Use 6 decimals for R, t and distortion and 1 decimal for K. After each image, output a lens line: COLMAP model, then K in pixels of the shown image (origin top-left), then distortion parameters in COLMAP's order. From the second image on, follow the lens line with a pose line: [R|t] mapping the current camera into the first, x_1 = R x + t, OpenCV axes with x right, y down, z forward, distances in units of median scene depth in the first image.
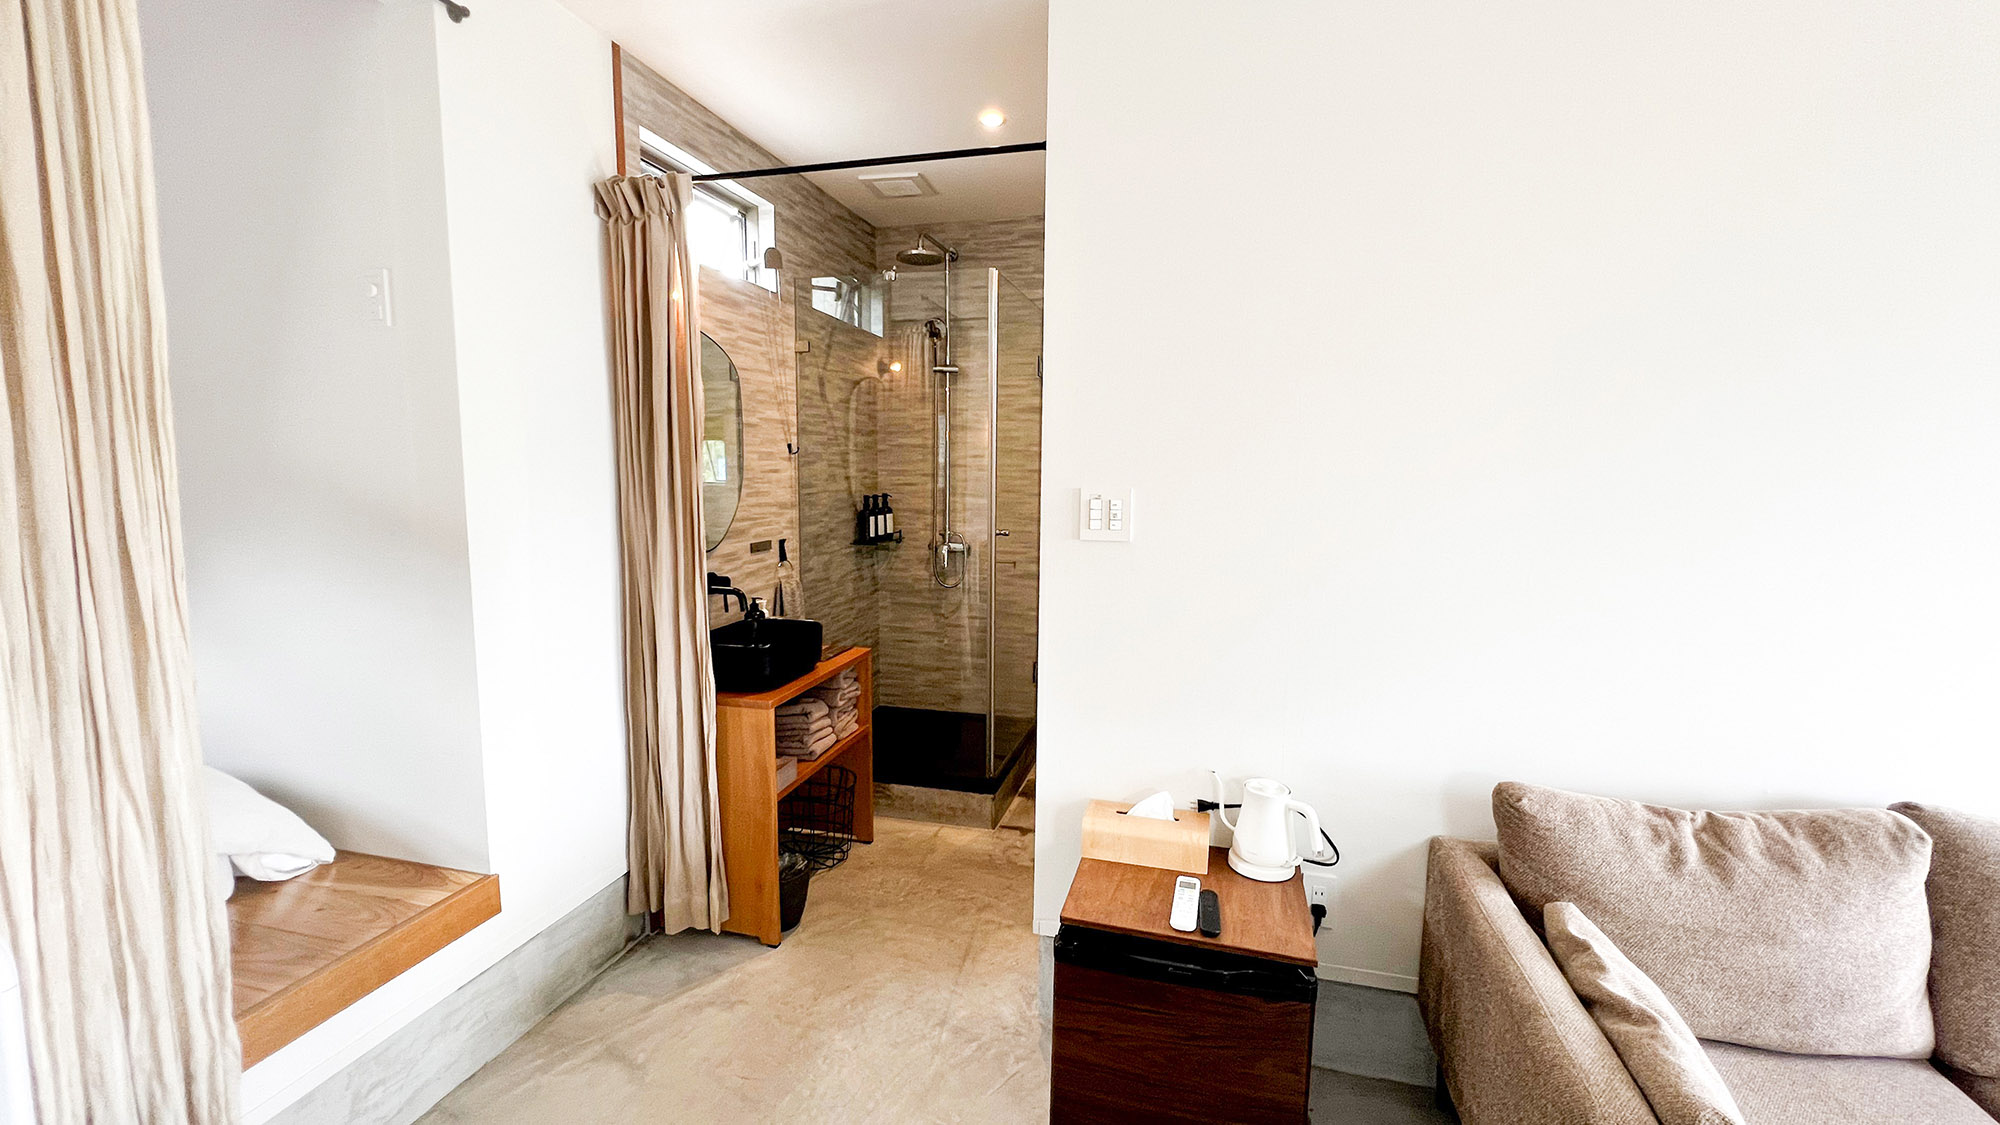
lens RADIAL K [[827.0, 0, 992.1], [0, 827.0, 558.8], [0, 0, 1]] dist [0.002008, 0.001148]
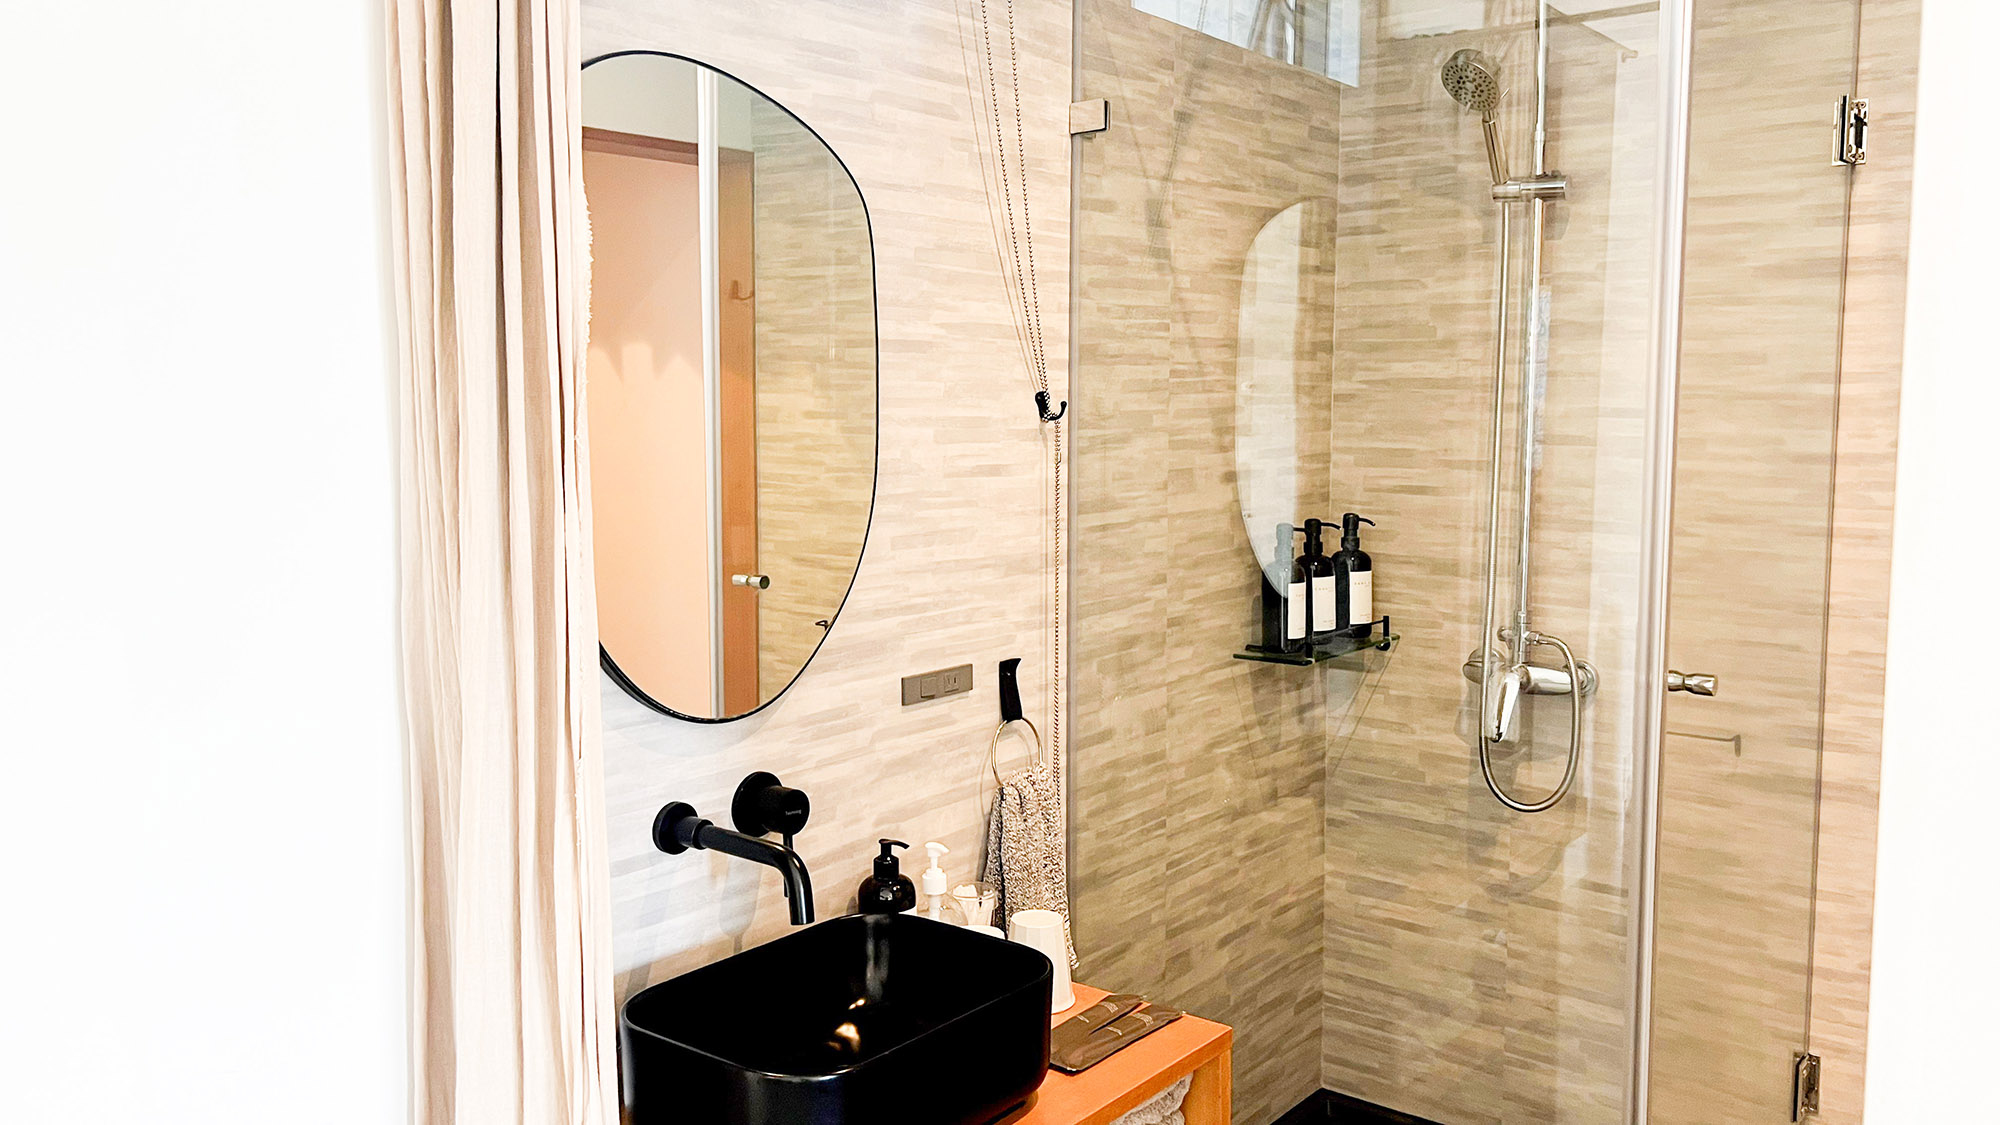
lens RADIAL K [[1595.5, 0, 984.5], [0, 1595.5, 545.1], [0, 0, 1]] dist [0.058698, -0.060728]
pose [[0.912431, 0.030058, -0.408124, 0.014909], [-0.038056, 0.999210, -0.011489, -0.058858], [0.407457, 0.026014, 0.912854, 0.332509]]
